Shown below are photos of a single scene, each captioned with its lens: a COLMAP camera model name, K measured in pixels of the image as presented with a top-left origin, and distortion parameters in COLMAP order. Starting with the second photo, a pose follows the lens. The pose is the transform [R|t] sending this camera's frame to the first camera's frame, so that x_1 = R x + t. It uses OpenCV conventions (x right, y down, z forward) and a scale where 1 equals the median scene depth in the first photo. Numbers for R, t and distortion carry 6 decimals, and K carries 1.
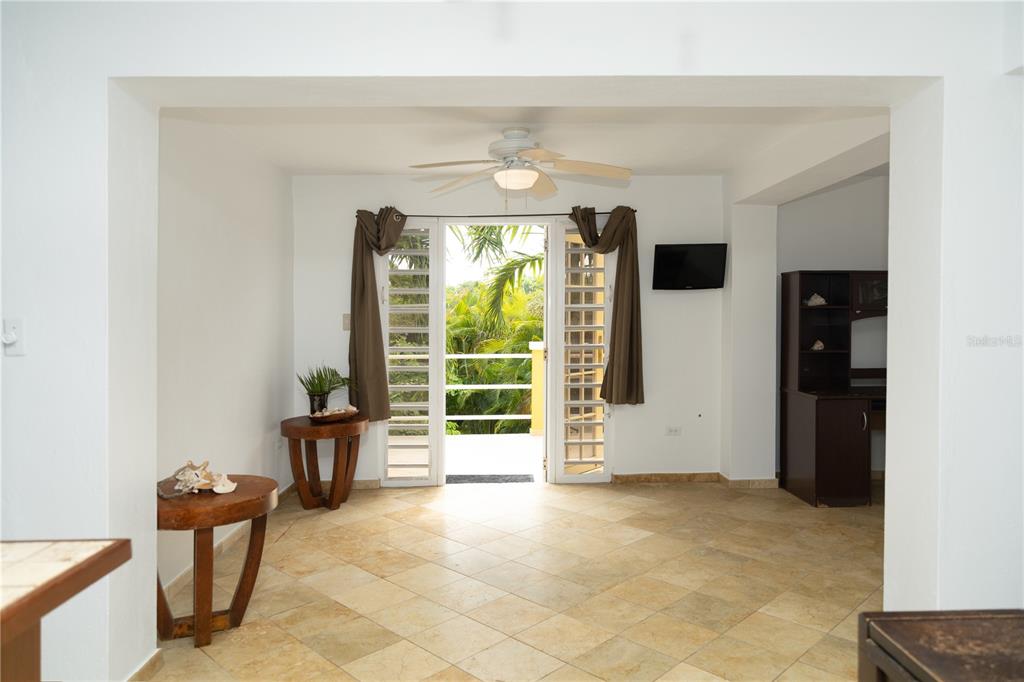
lens RADIAL K [[690.0, 0, 512.0], [0, 690.0, 341.0], [0, 0, 1]] dist [0.000899, 0.002878]
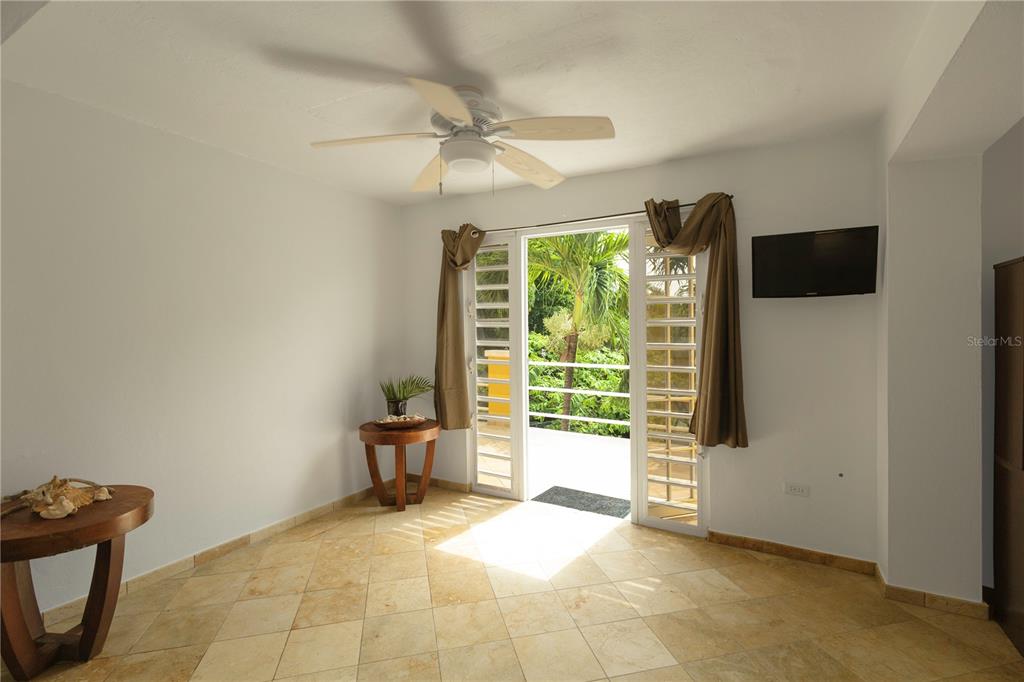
lens RADIAL K [[472.0, 0, 513.7], [0, 472.0, 332.8], [0, 0, 1]] dist [0.004056, -0.000060]
pose [[0.852396, 0.015084, -0.522679, 0.249755], [-0.026547, 0.999543, -0.014447, -0.022759], [0.522222, 0.026190, 0.852407, 0.429013]]
